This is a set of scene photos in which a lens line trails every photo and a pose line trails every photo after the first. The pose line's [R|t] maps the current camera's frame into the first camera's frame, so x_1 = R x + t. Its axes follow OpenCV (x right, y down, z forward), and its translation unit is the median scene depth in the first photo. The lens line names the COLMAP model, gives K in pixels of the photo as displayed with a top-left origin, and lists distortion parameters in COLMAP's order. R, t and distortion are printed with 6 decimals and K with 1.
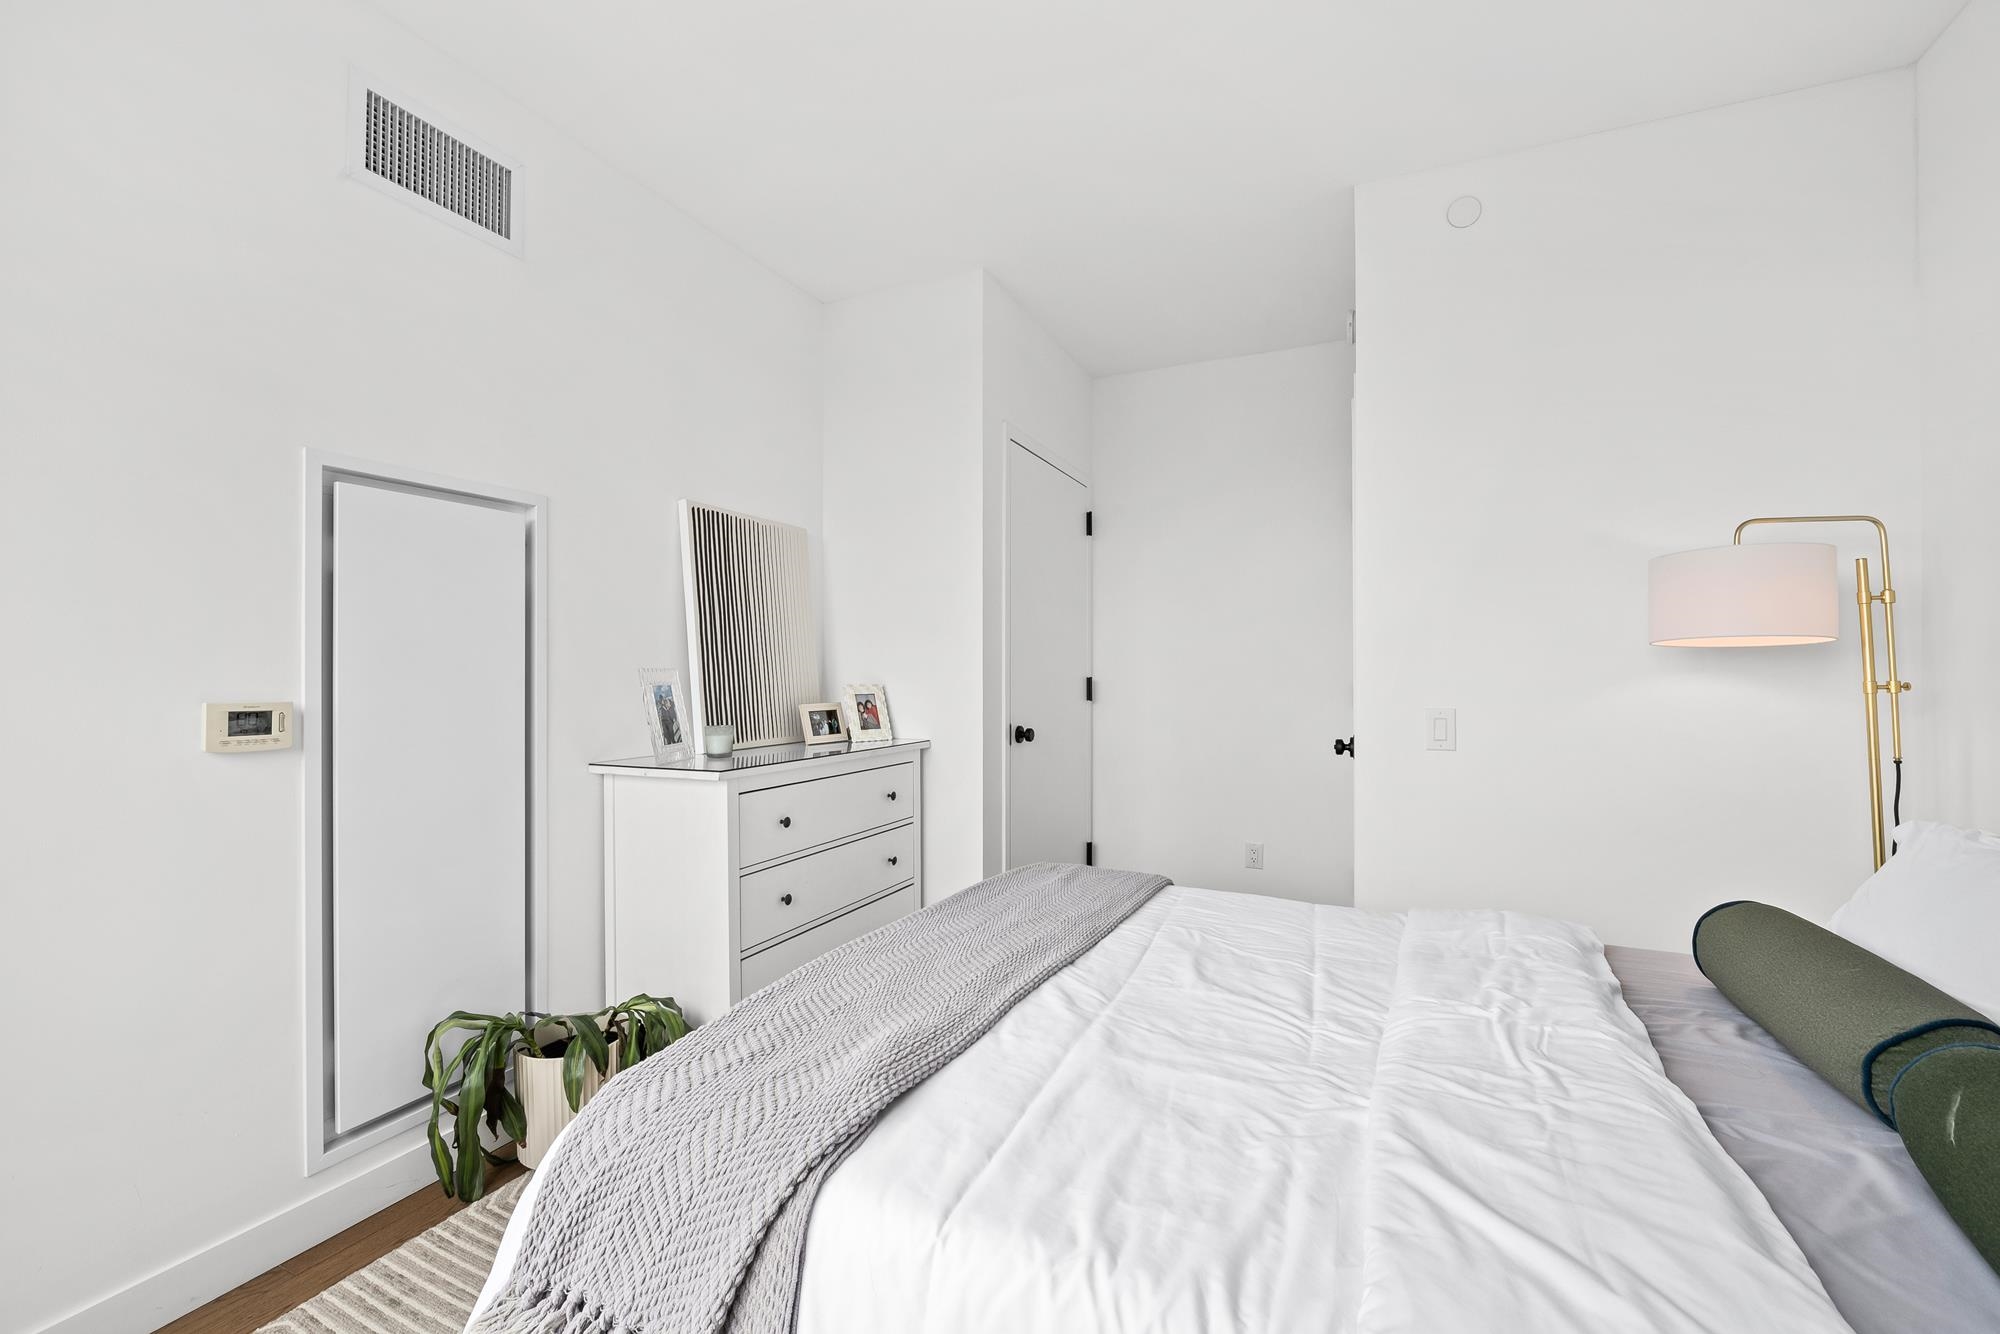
lens RADIAL K [[808.1, 0, 999.8], [0, 808.1, 677.9], [0, 0, 1]] dist [-0.002996, -0.000134]
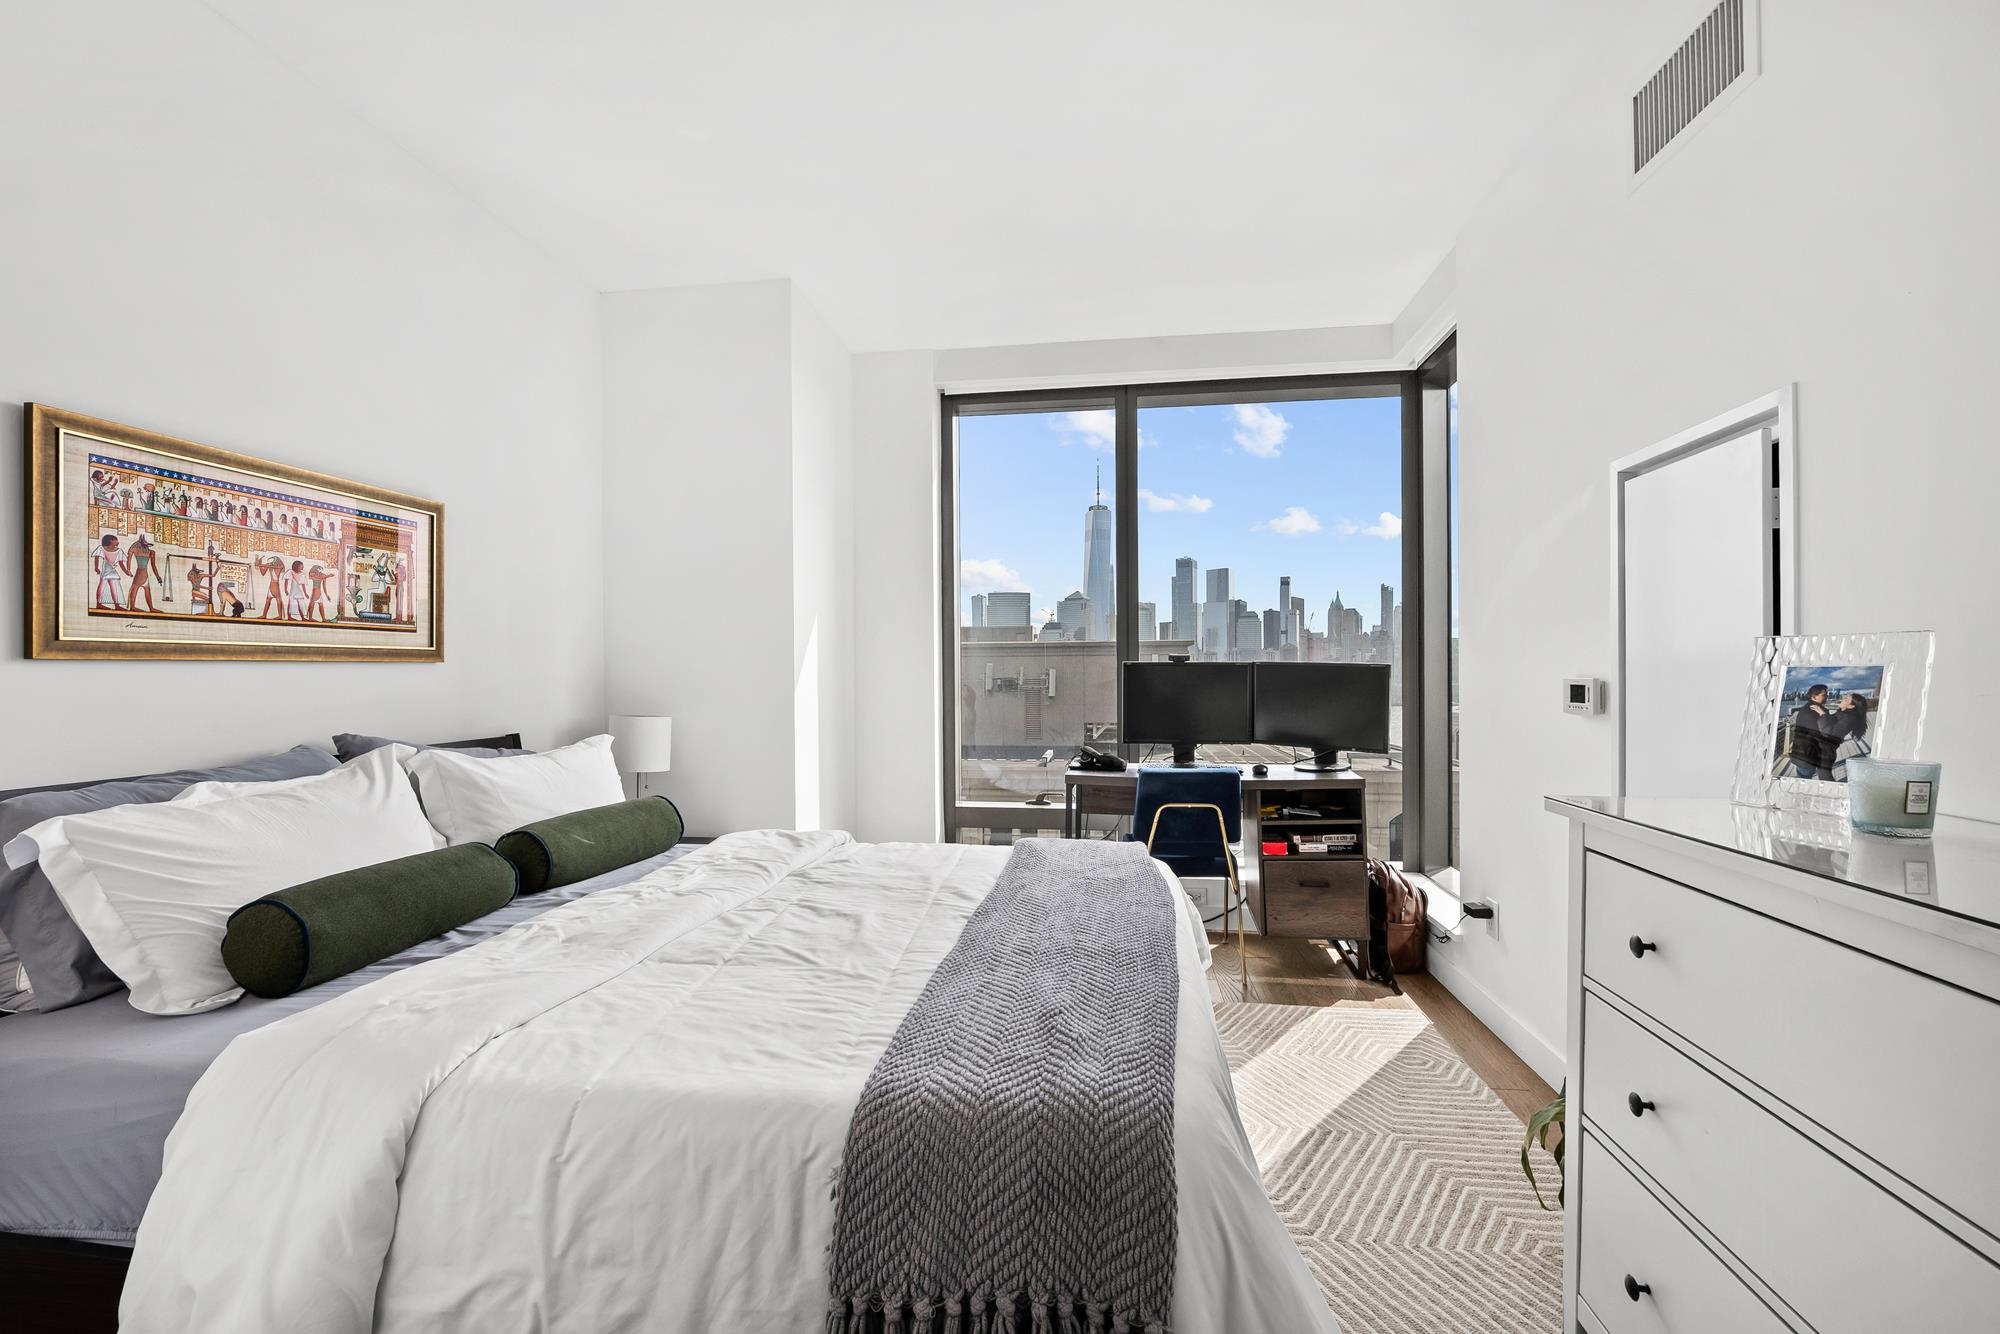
lens RADIAL K [[811.9, 0, 1005.9], [0, 811.9, 673.5], [0, 0, 1]] dist [-0.006694, -0.000472]
pose [[-0.955538, 0.006891, -0.294786, 0.370968], [0.007640, 0.999970, -0.001388, 0.018710], [0.294767, -0.003578, -0.955562, 2.080808]]
